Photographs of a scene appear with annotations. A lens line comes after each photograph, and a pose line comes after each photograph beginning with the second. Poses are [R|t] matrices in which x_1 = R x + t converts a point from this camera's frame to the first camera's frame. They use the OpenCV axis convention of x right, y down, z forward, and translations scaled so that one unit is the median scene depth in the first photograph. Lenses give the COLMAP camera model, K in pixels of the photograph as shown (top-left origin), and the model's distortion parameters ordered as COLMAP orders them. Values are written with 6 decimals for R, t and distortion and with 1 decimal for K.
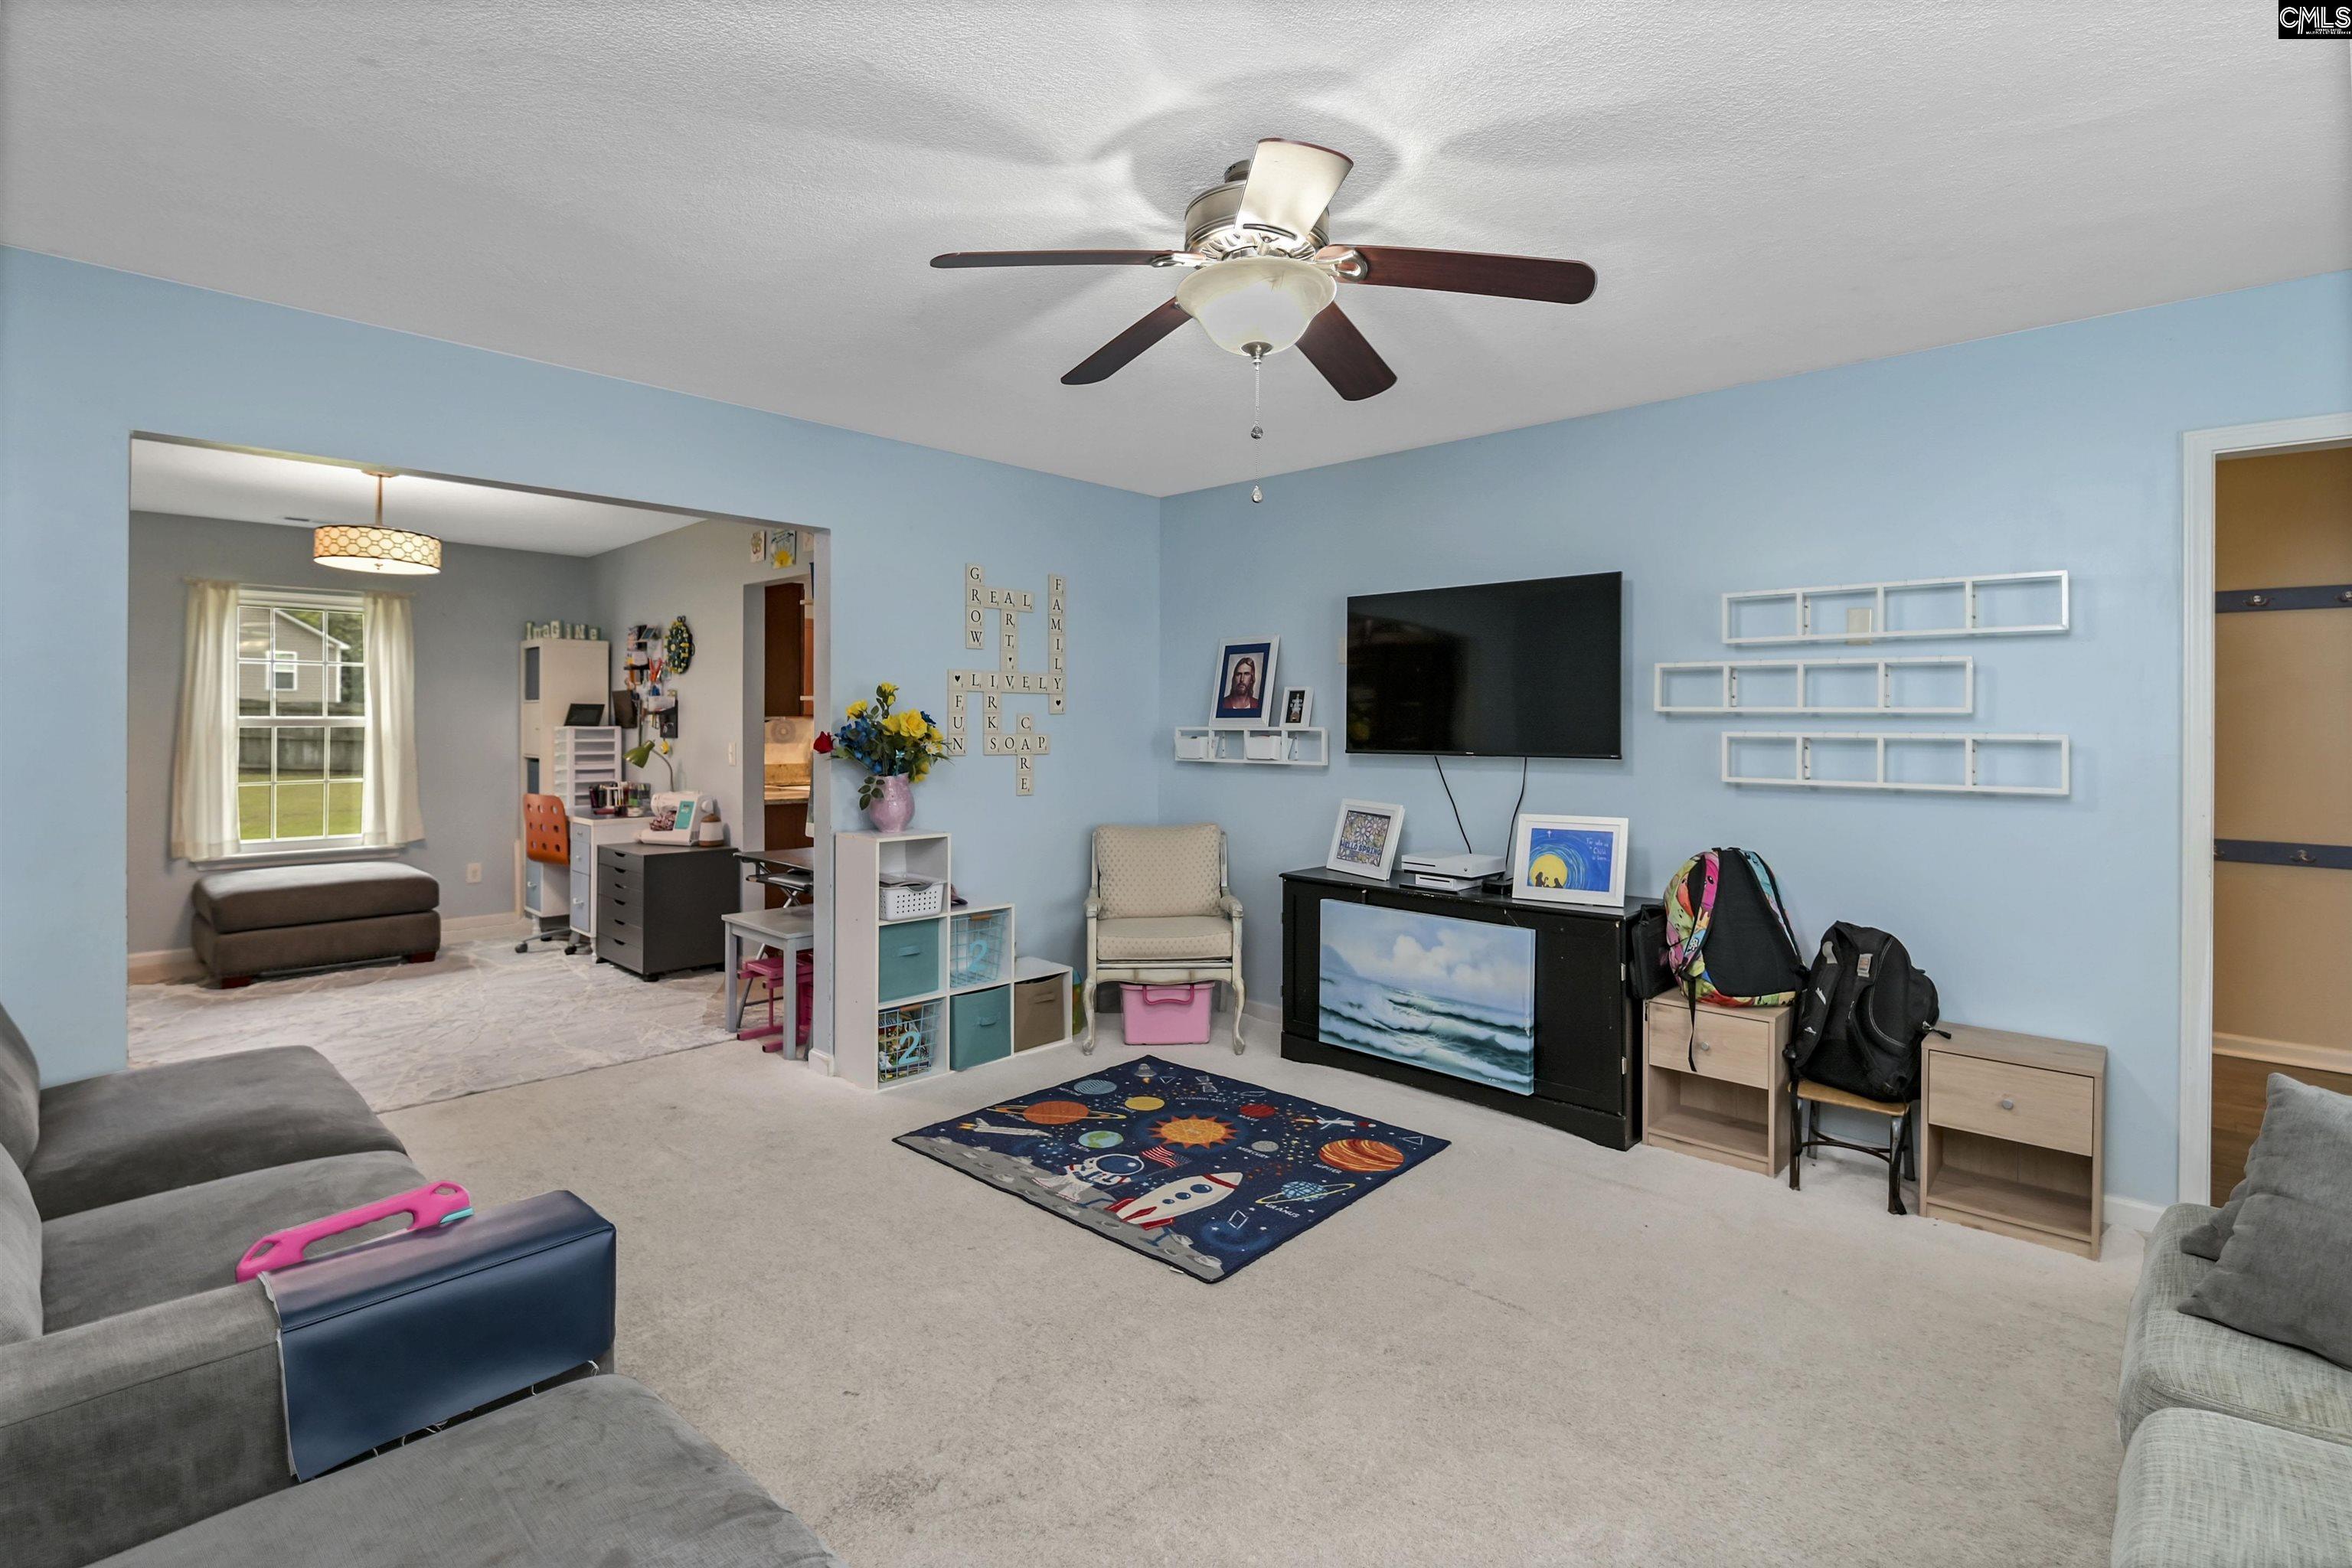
lens RADIAL K [[1066.5, 0, 1173.0], [0, 1066.5, 721.6], [0, 0, 1]] dist [-0.000767, -0.012317]
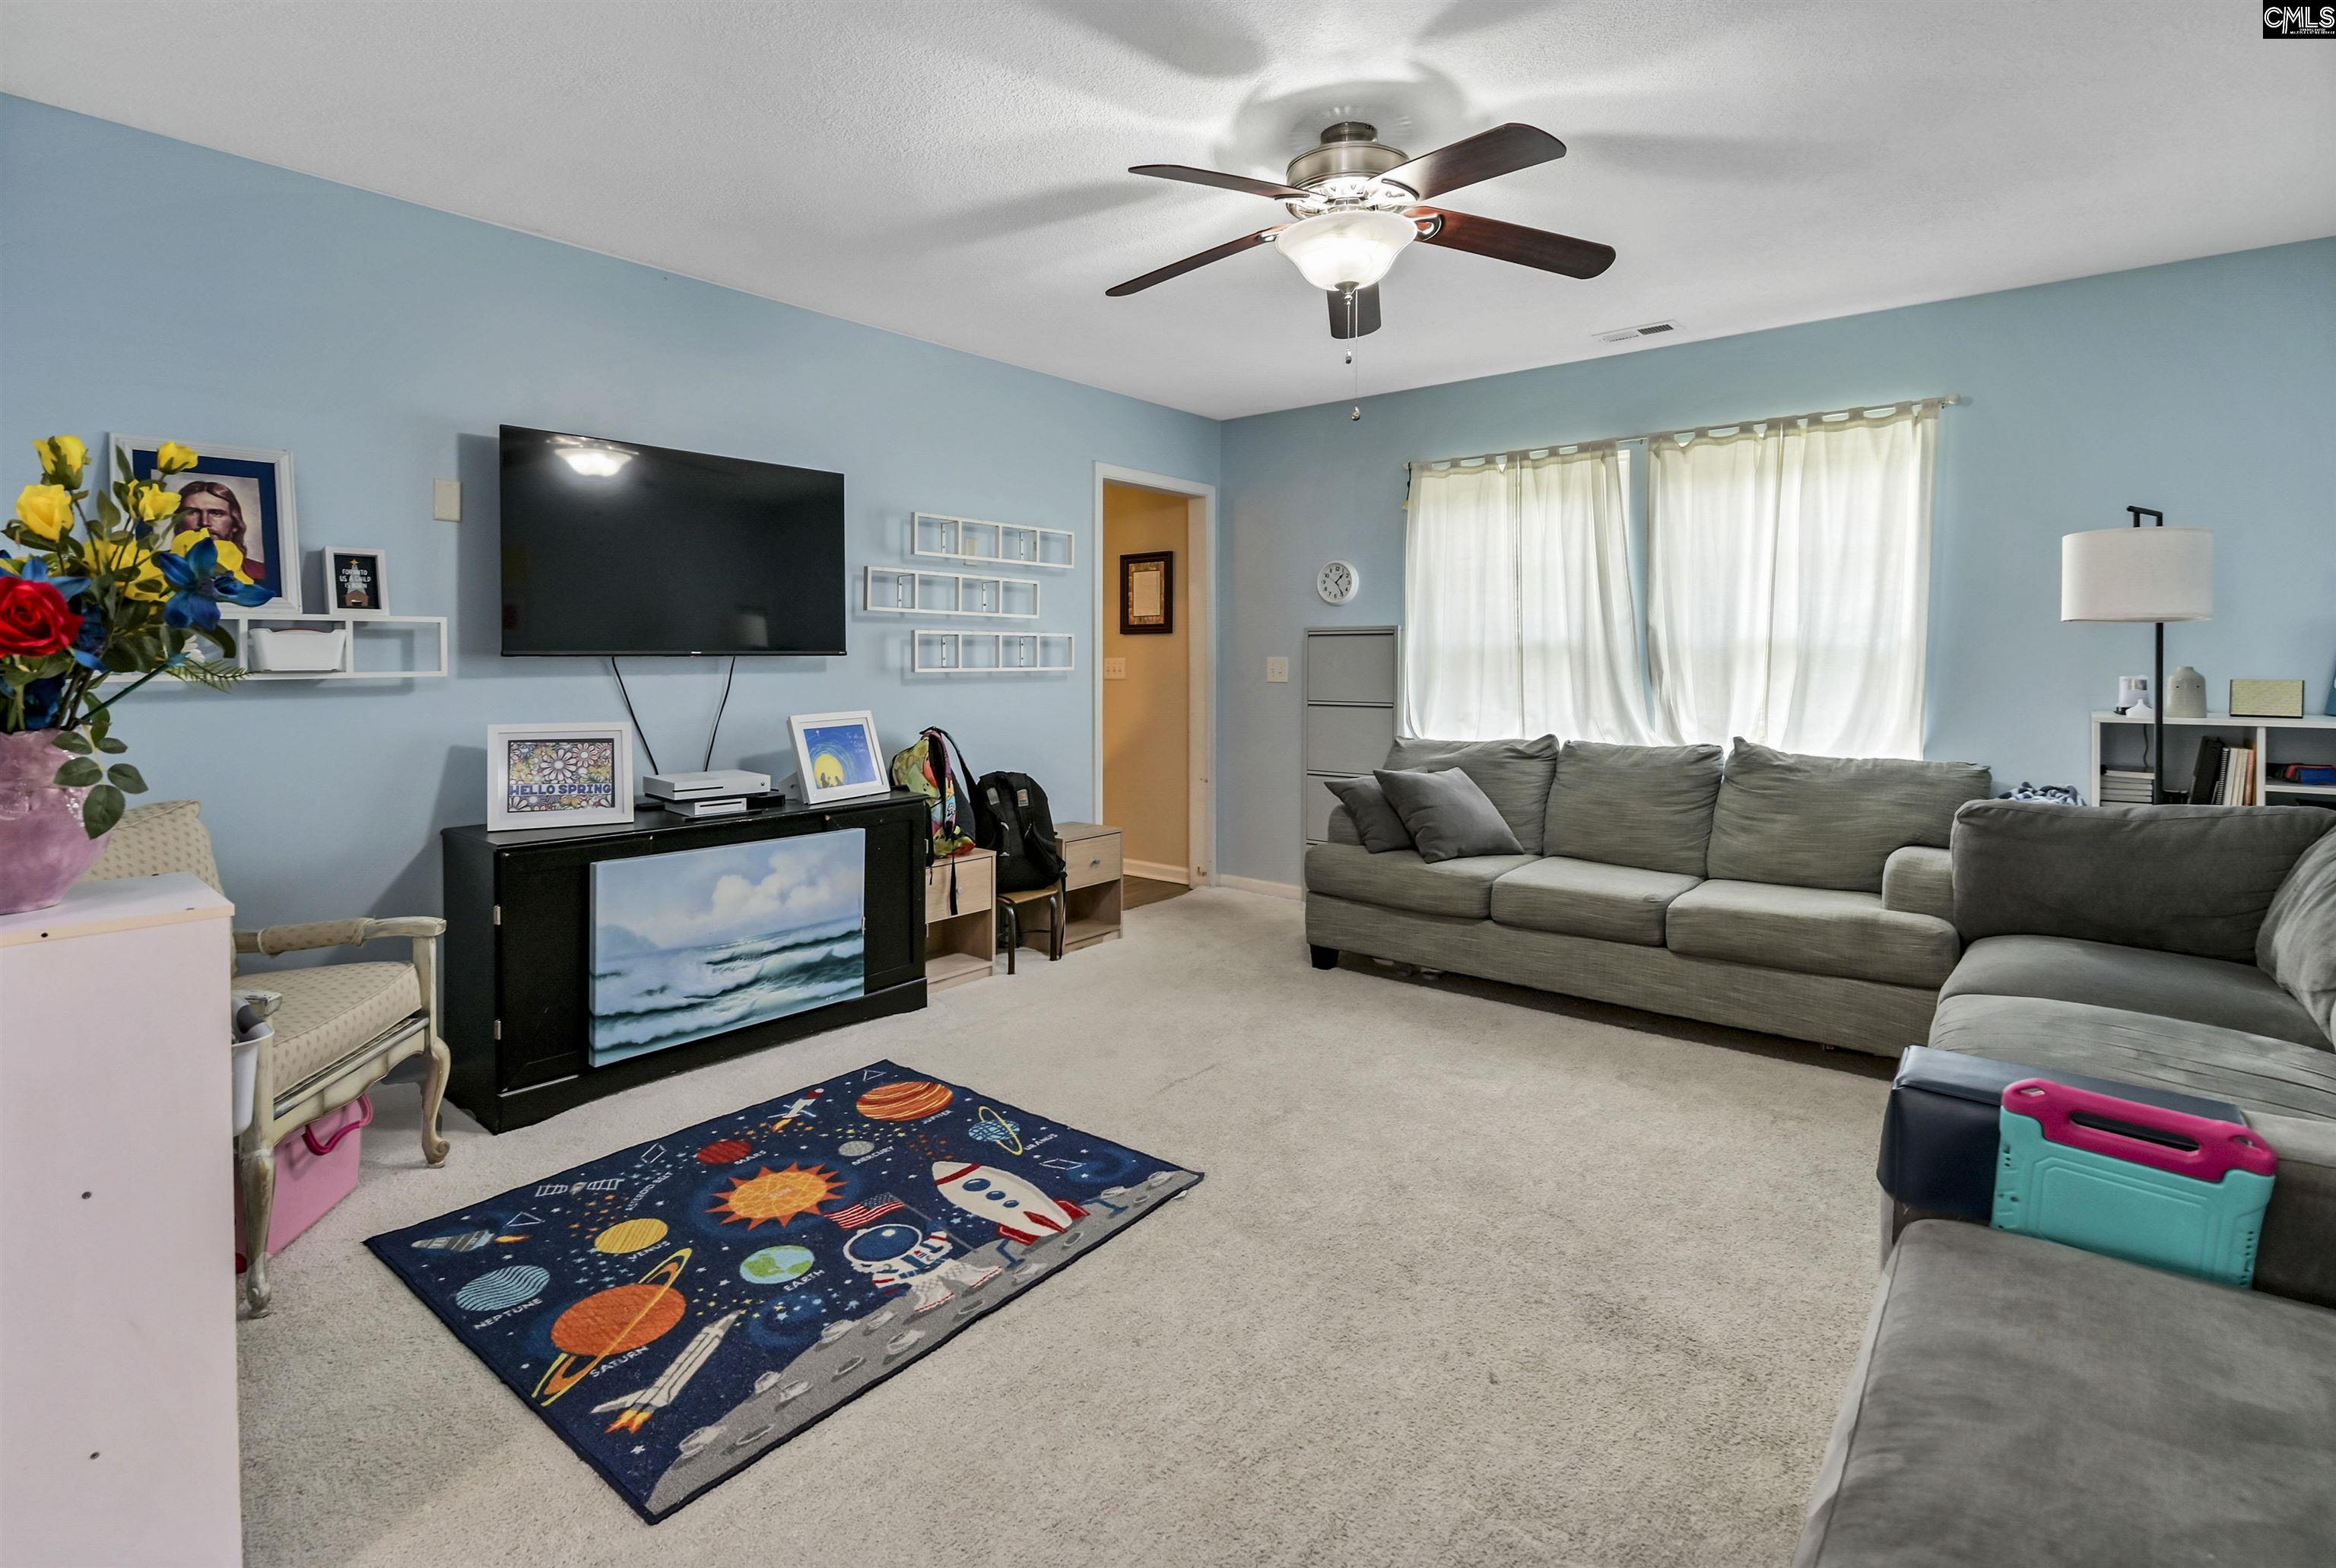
lens RADIAL K [[1099.5, 0, 1147.0], [0, 1099.5, 659.5], [0, 0, 1]] dist [-0.001192, -0.000016]
pose [[-0.043208, -0.009383, 0.999022, -0.606545], [-0.003904, 0.999950, 0.009223, 0.025643], [-0.999058, -0.003502, -0.043243, 0.686543]]
